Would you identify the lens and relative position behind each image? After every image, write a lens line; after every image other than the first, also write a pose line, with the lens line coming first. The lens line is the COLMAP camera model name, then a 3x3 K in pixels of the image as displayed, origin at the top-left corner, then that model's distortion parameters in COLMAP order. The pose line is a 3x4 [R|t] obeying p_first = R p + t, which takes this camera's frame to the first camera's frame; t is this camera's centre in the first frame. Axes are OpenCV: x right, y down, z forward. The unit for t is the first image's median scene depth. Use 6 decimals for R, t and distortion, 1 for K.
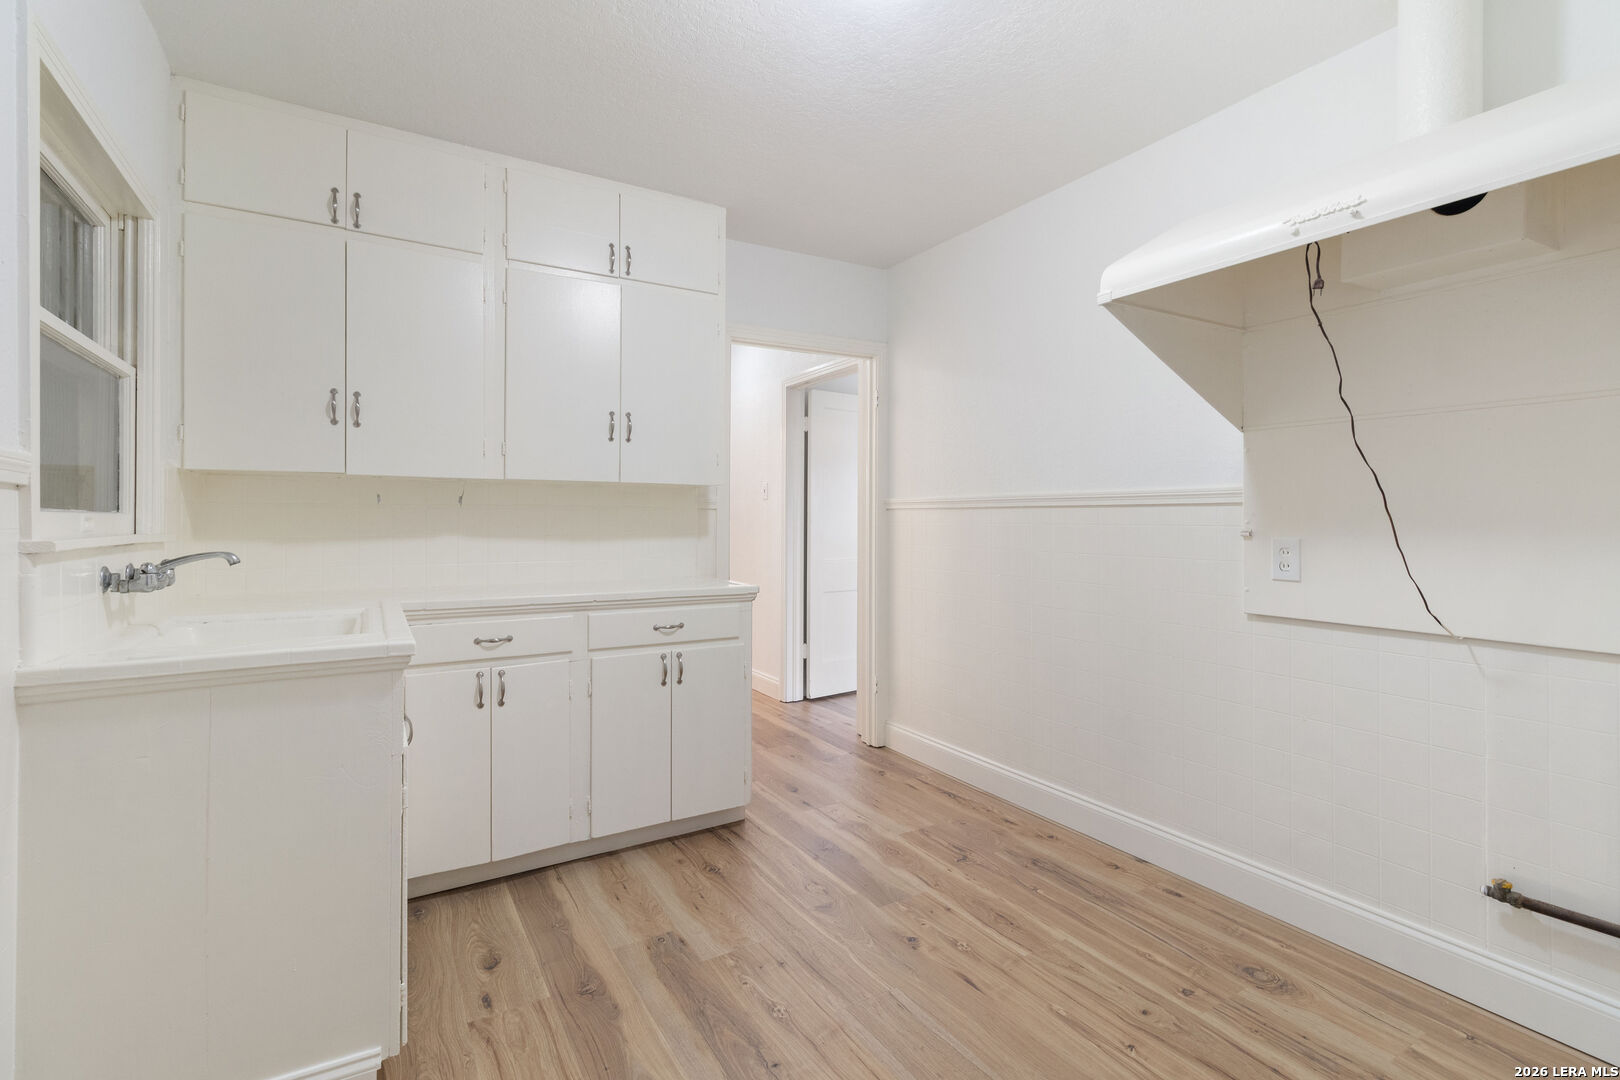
lens RADIAL K [[746.9, 0, 813.8], [0, 746.9, 520.1], [0, 0, 1]] dist [0.005047, 0.000105]
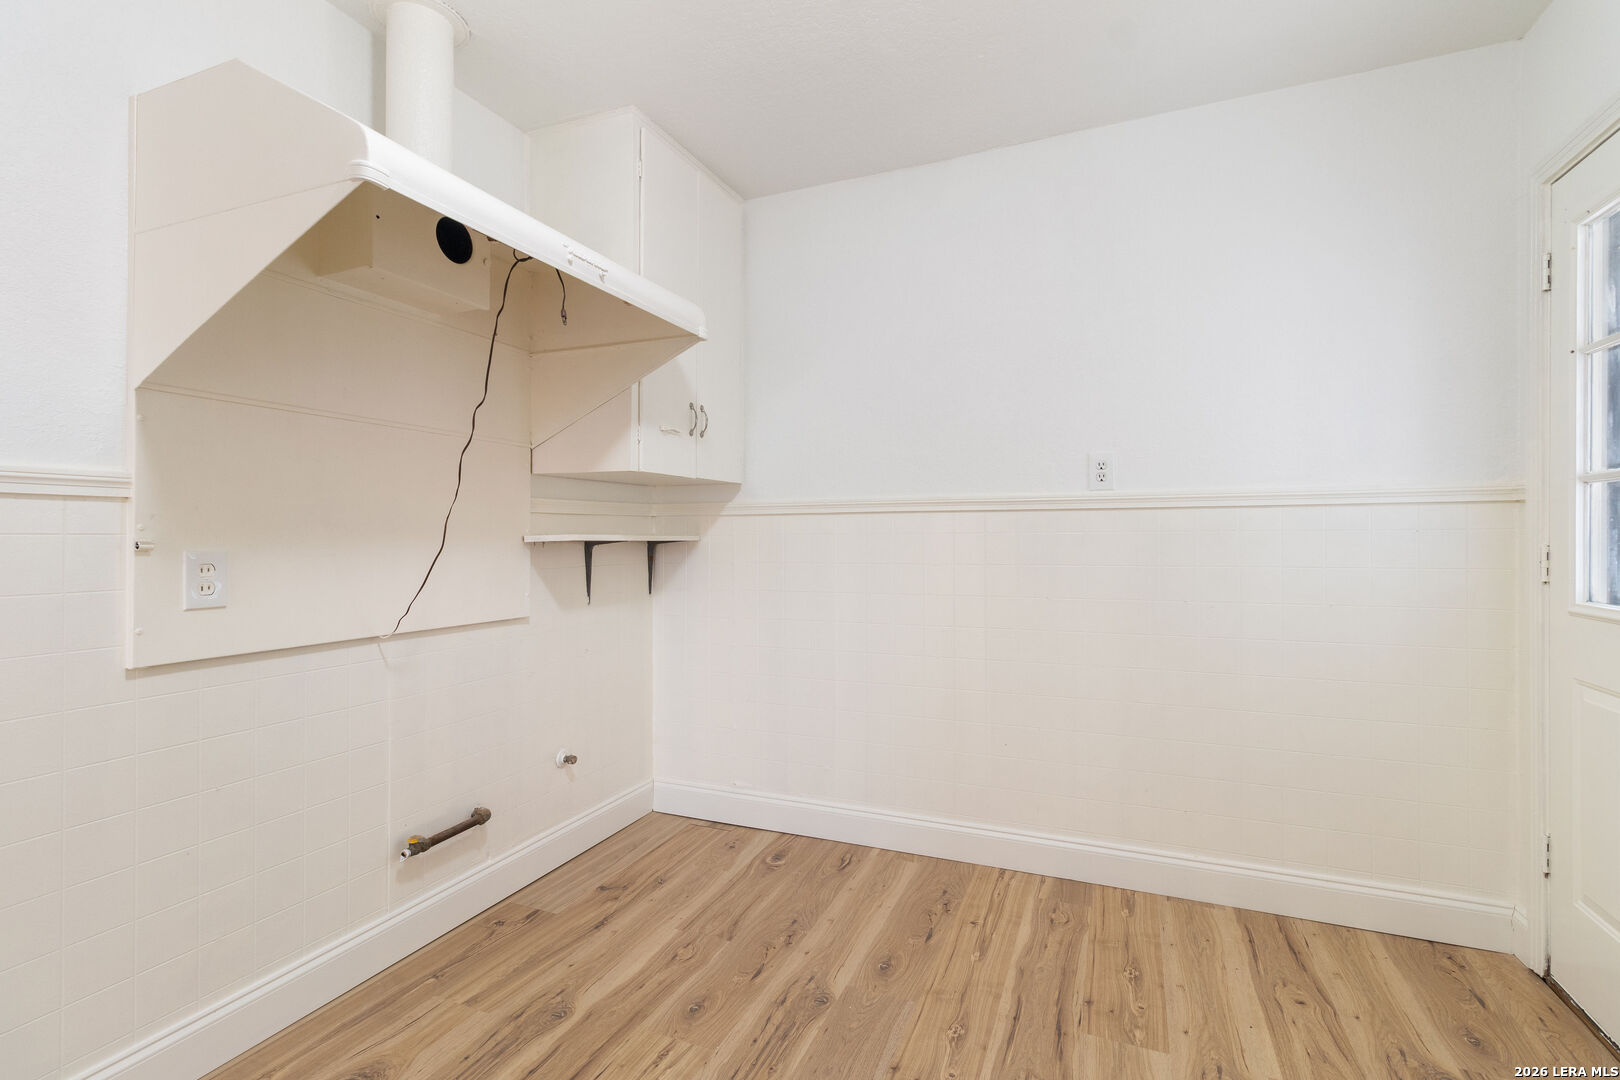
lens RADIAL K [[736.7, 0, 819.6], [0, 736.7, 538.9], [0, 0, 1]] dist [0.002778, -0.000942]
pose [[-0.591511, -0.006413, 0.806271, -0.367052], [-0.003371, 0.999979, 0.005481, 0.008593], [-0.806290, 0.000524, -0.591521, 1.144374]]
